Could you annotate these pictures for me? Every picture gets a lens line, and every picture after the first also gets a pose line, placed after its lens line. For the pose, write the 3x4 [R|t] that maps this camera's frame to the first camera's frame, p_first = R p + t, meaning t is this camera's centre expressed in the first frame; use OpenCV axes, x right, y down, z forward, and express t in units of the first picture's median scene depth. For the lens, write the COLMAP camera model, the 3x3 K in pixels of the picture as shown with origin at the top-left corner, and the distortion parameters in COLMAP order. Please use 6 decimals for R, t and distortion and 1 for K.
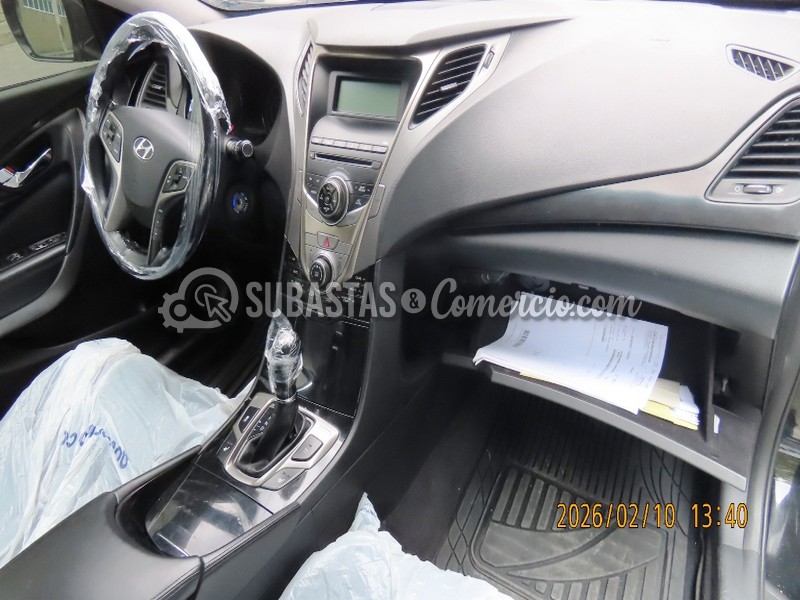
lens RADIAL K [[587.1, 0, 400.0], [0, 587.1, 300.0], [0, 0, 1]] dist [-0.064543, -0.005528]
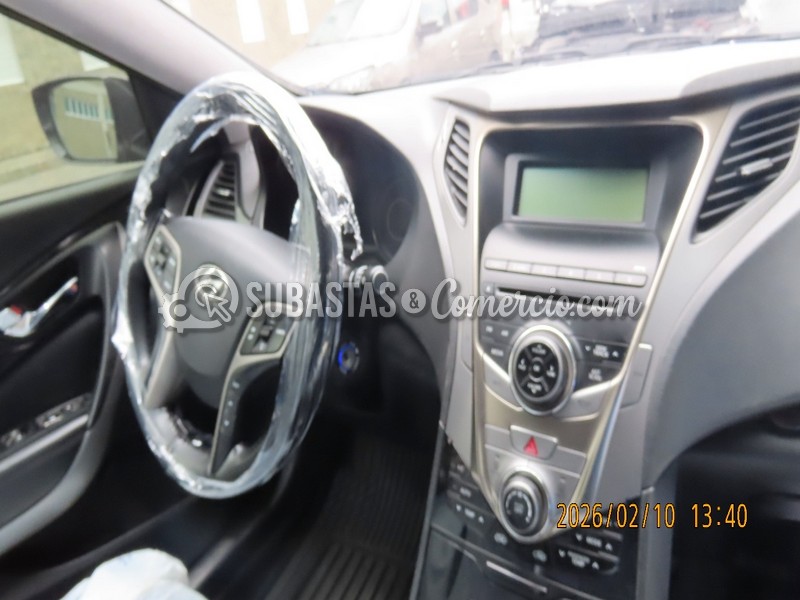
lens RADIAL K [[701.5, 0, 400.0], [0, 701.5, 300.0], [0, 0, 1]] dist [-0.071643, 0.004133]
pose [[0.992838, -0.024802, -0.116869, -0.153150], [0.001498, 0.980721, -0.195407, -0.095771], [0.119462, 0.193832, 0.973734, 0.290983]]
